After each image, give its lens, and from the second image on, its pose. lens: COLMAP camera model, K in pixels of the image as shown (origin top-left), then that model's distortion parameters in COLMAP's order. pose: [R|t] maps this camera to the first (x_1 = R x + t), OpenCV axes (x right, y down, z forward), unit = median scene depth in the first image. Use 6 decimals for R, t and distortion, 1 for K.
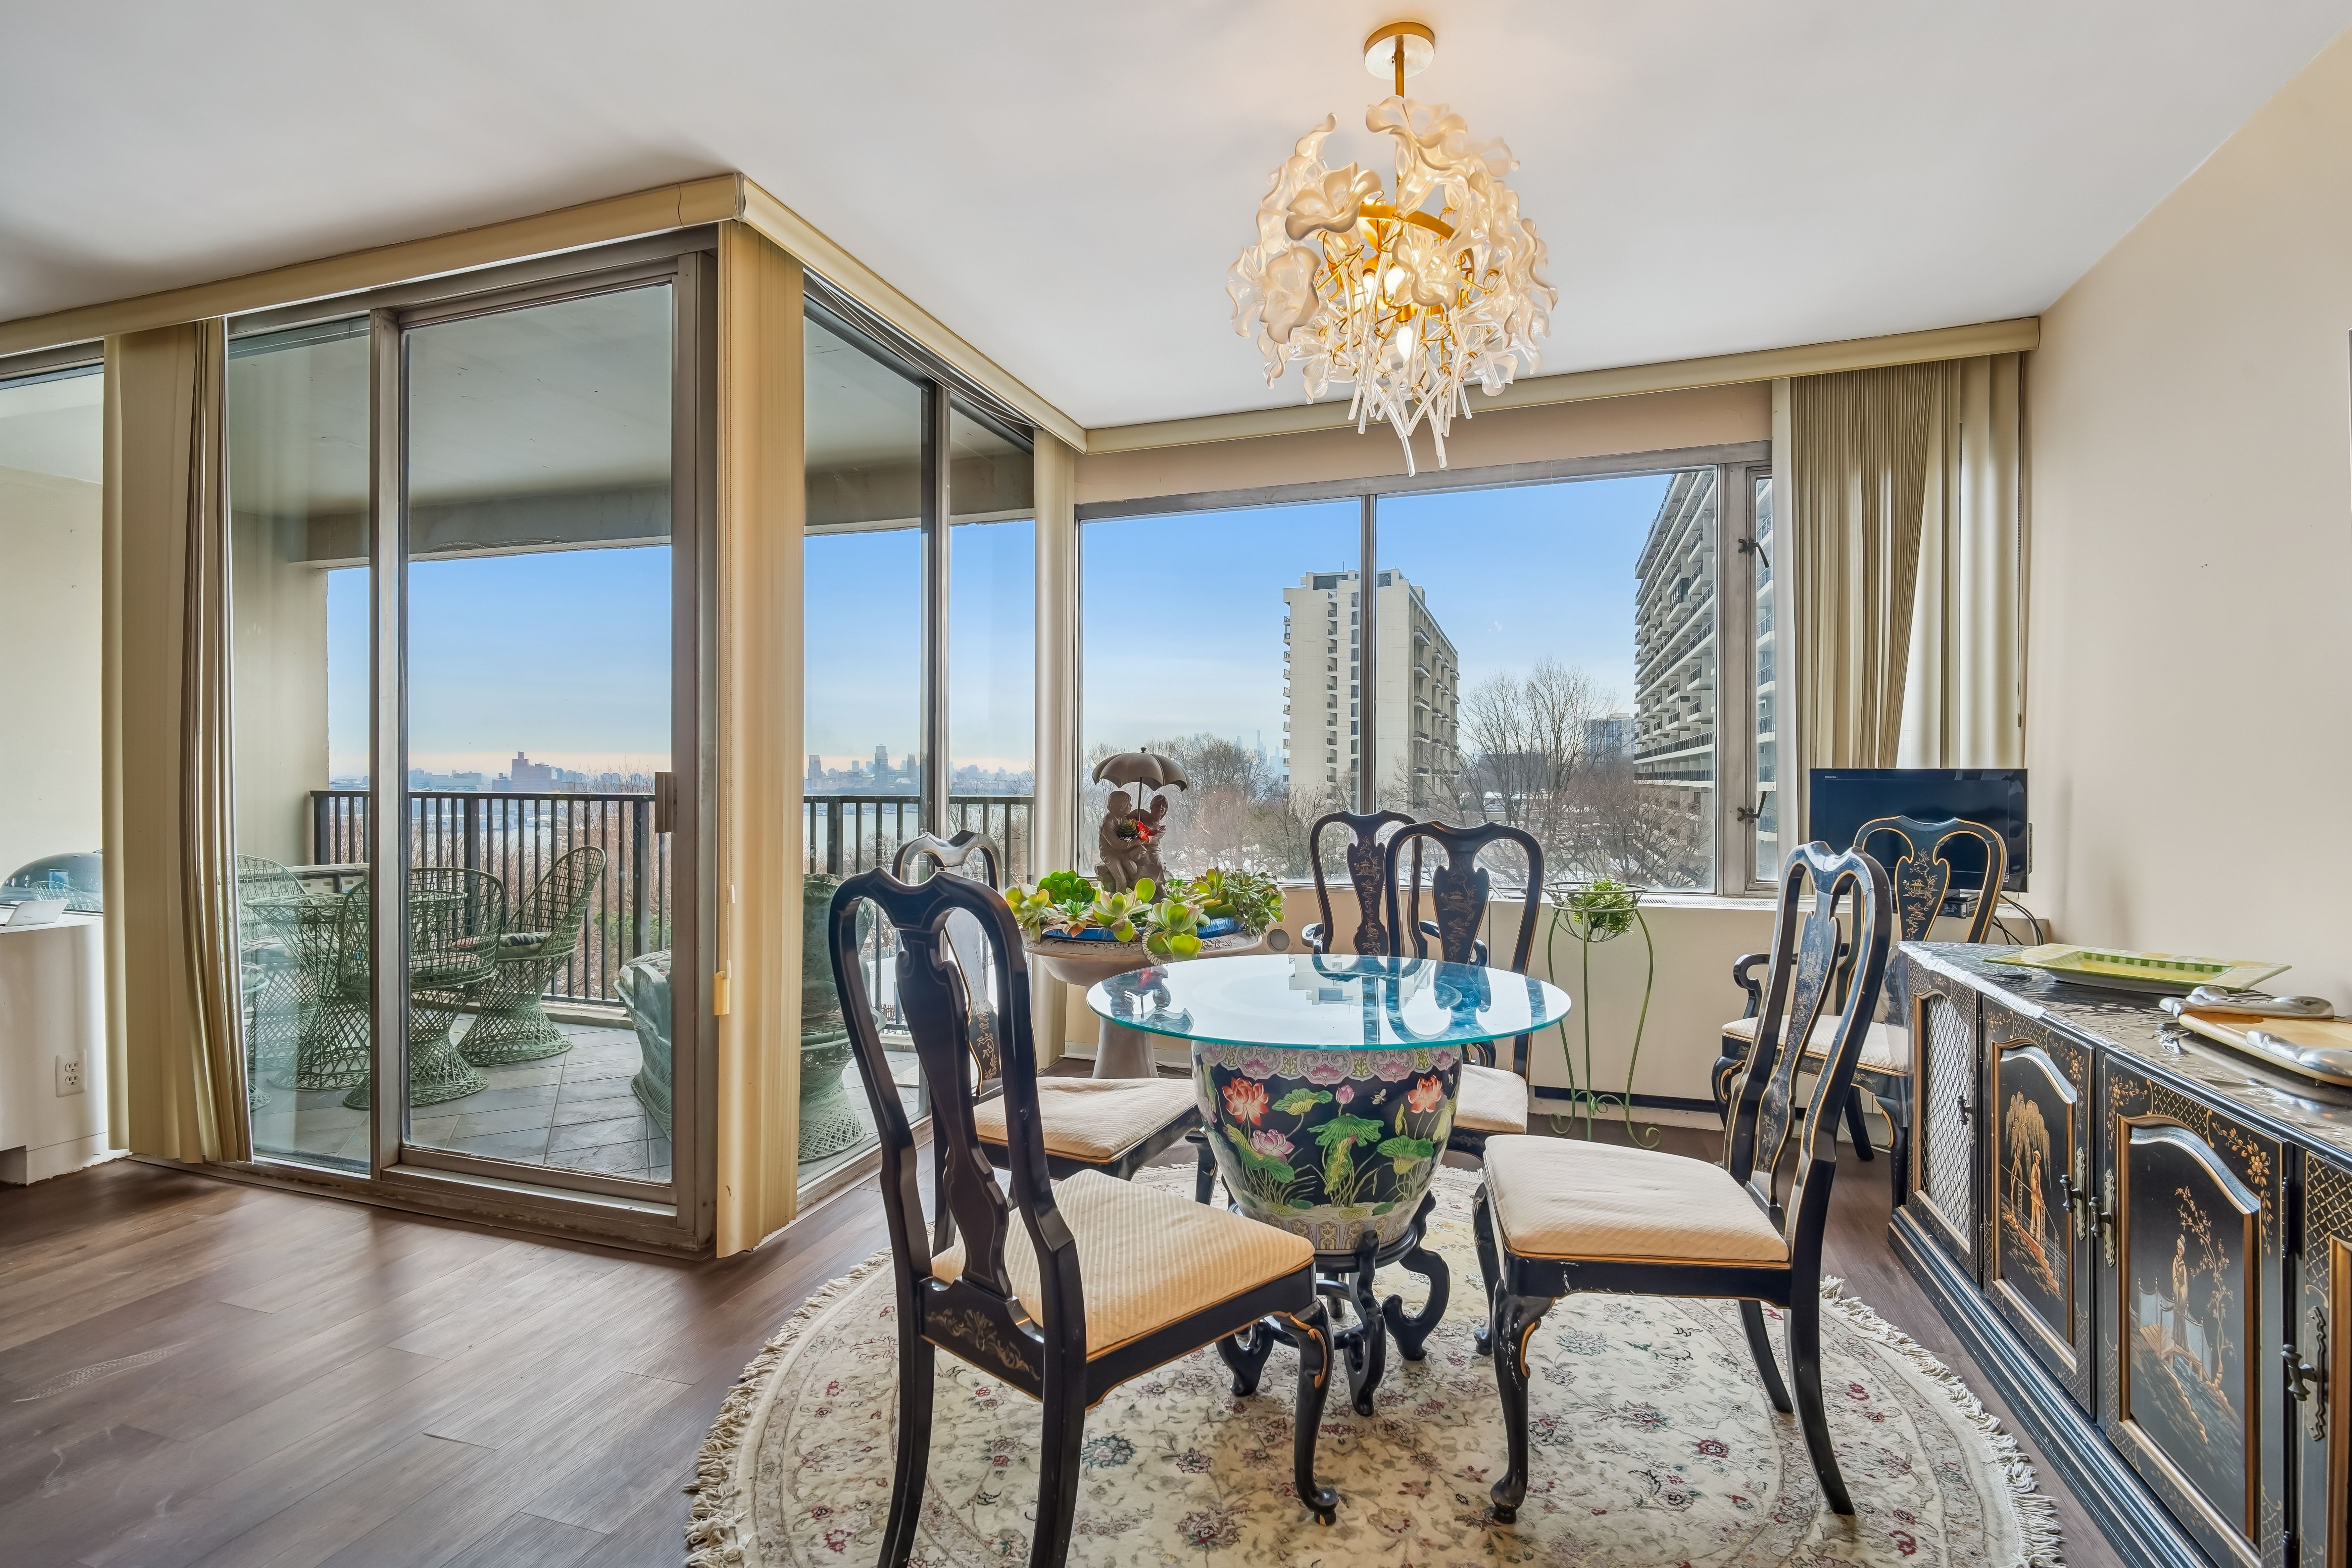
lens RADIAL K [[1087.4, 0, 1176.0], [0, 1087.4, 784.0], [0, 0, 1]] dist [0.000425, -0.000165]
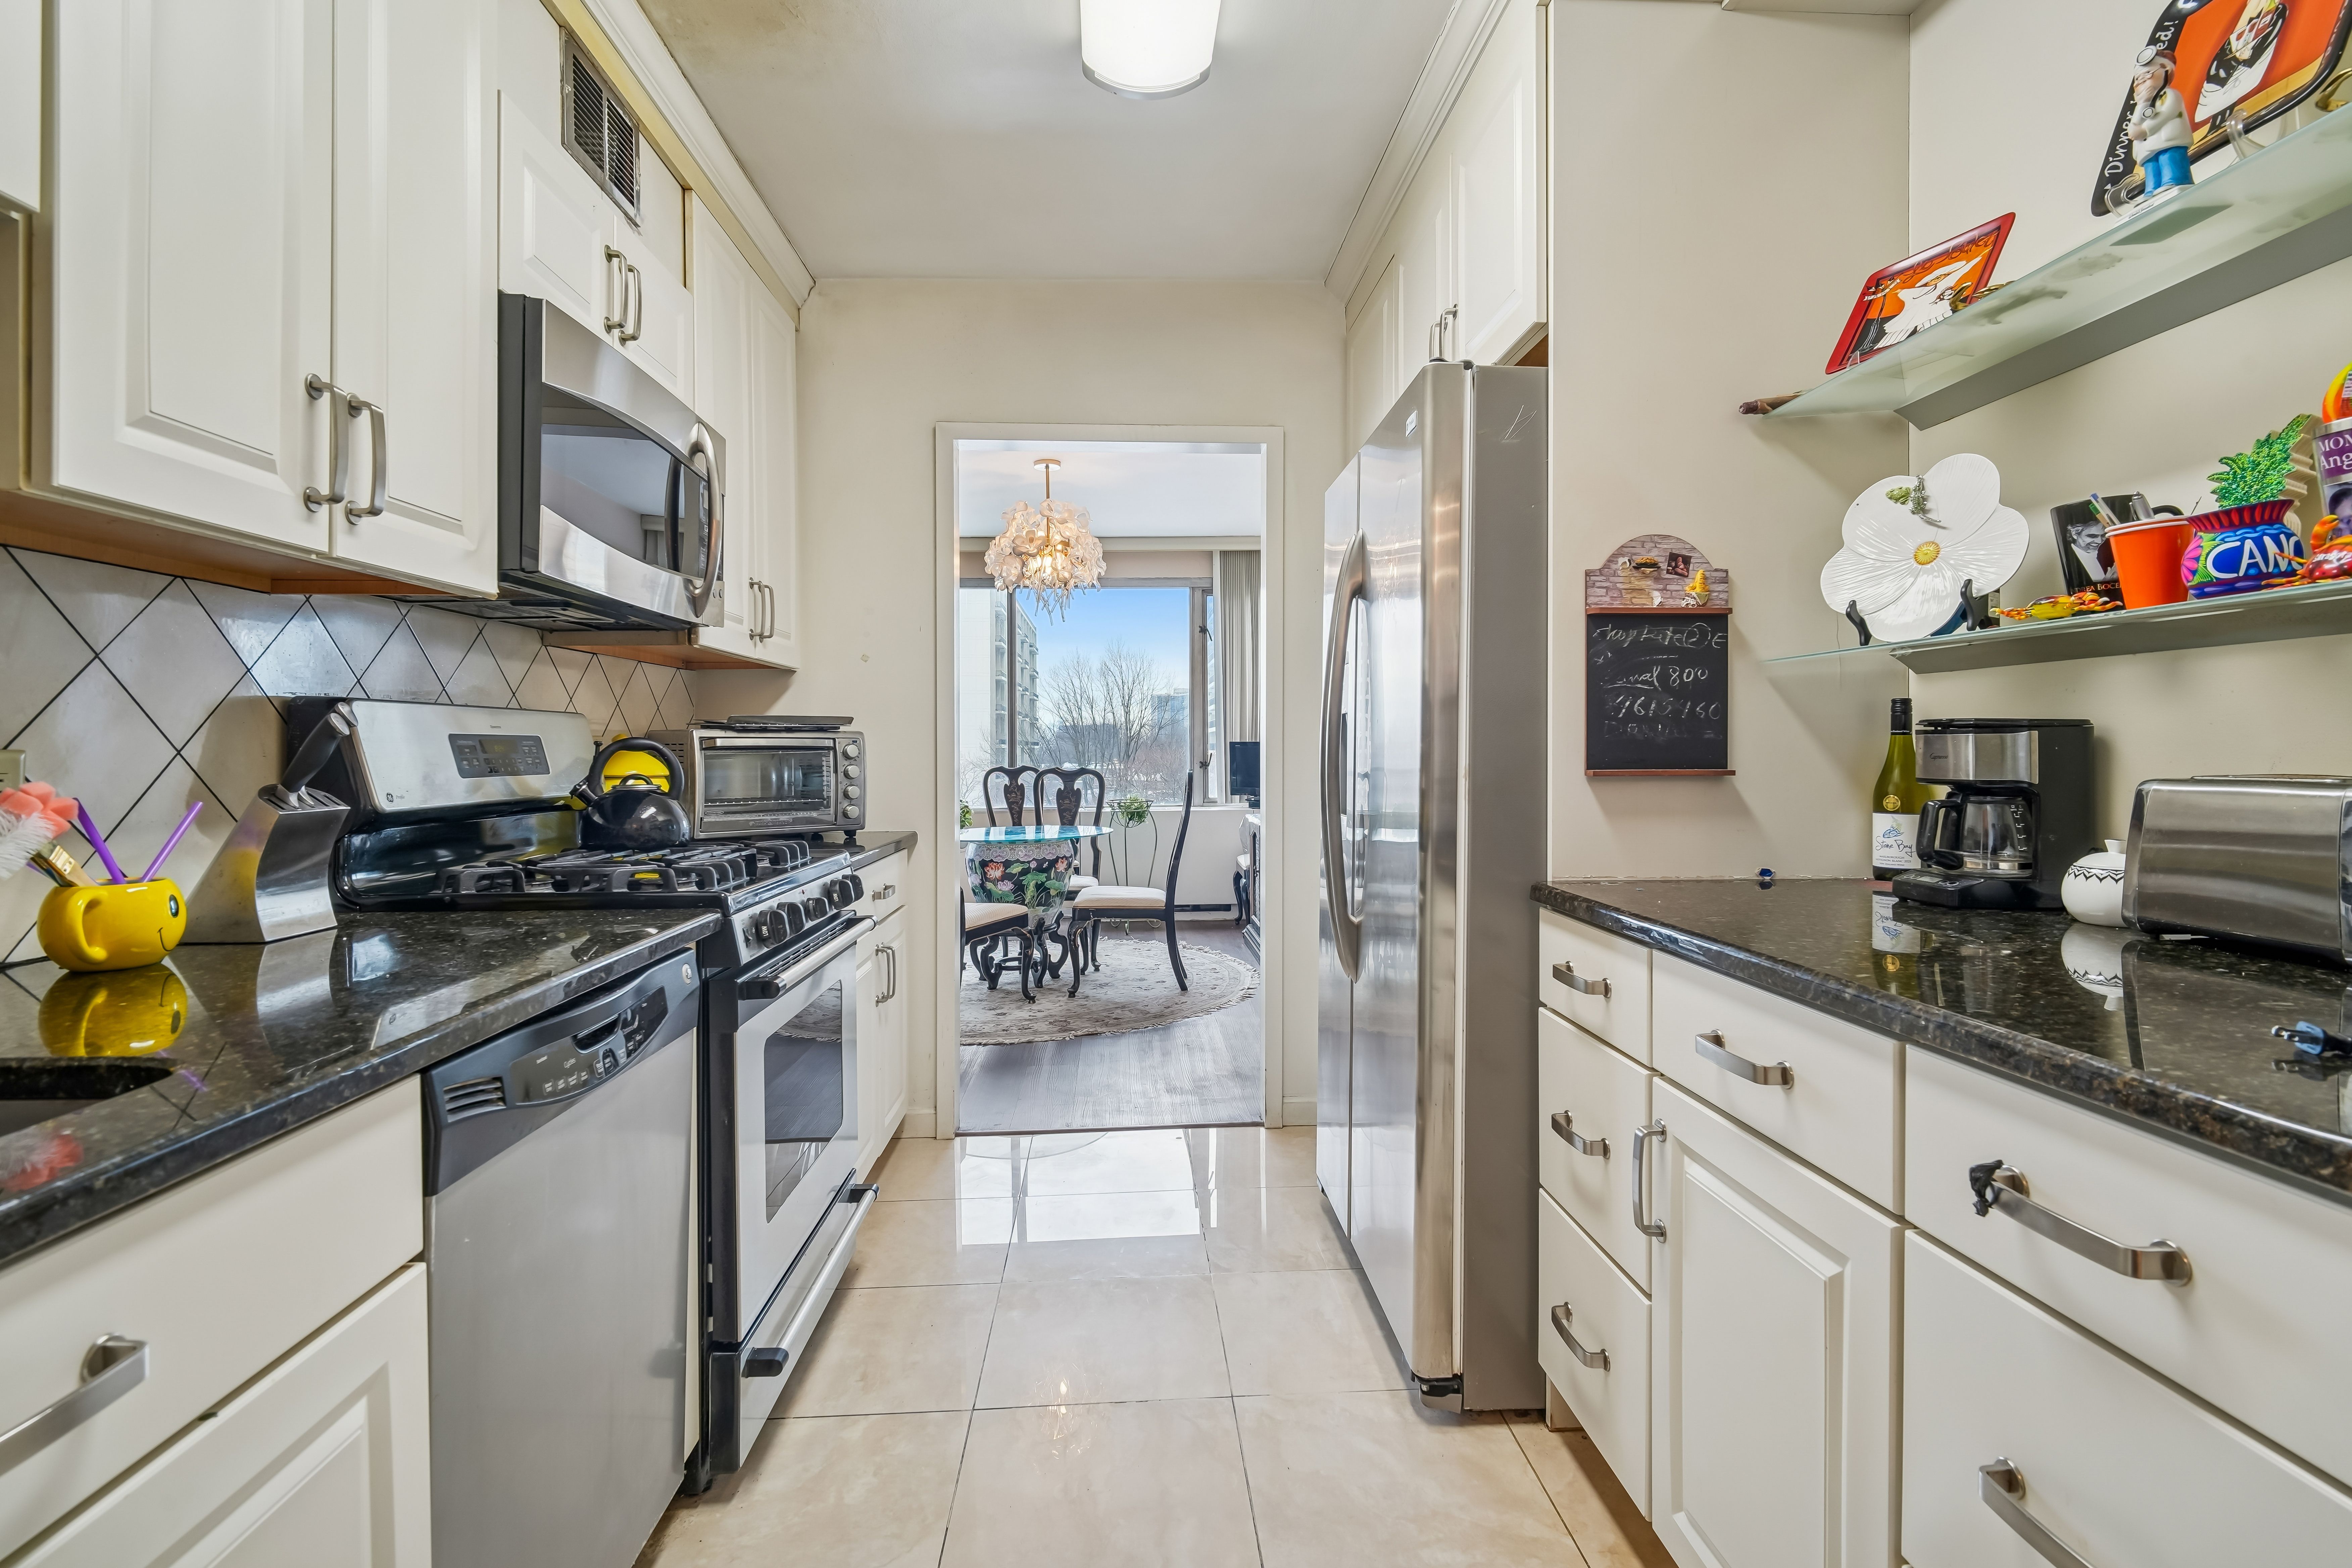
lens RADIAL K [[1101.2, 0, 1187.0], [0, 1101.2, 755.3], [0, 0, 1]] dist [-0.000677, 0.000099]
pose [[0.924944, -0.008049, 0.380018, -0.268622], [0.007932, 0.999967, 0.001874, 0.006325], [-0.380021, 0.001281, 0.924977, -0.852576]]
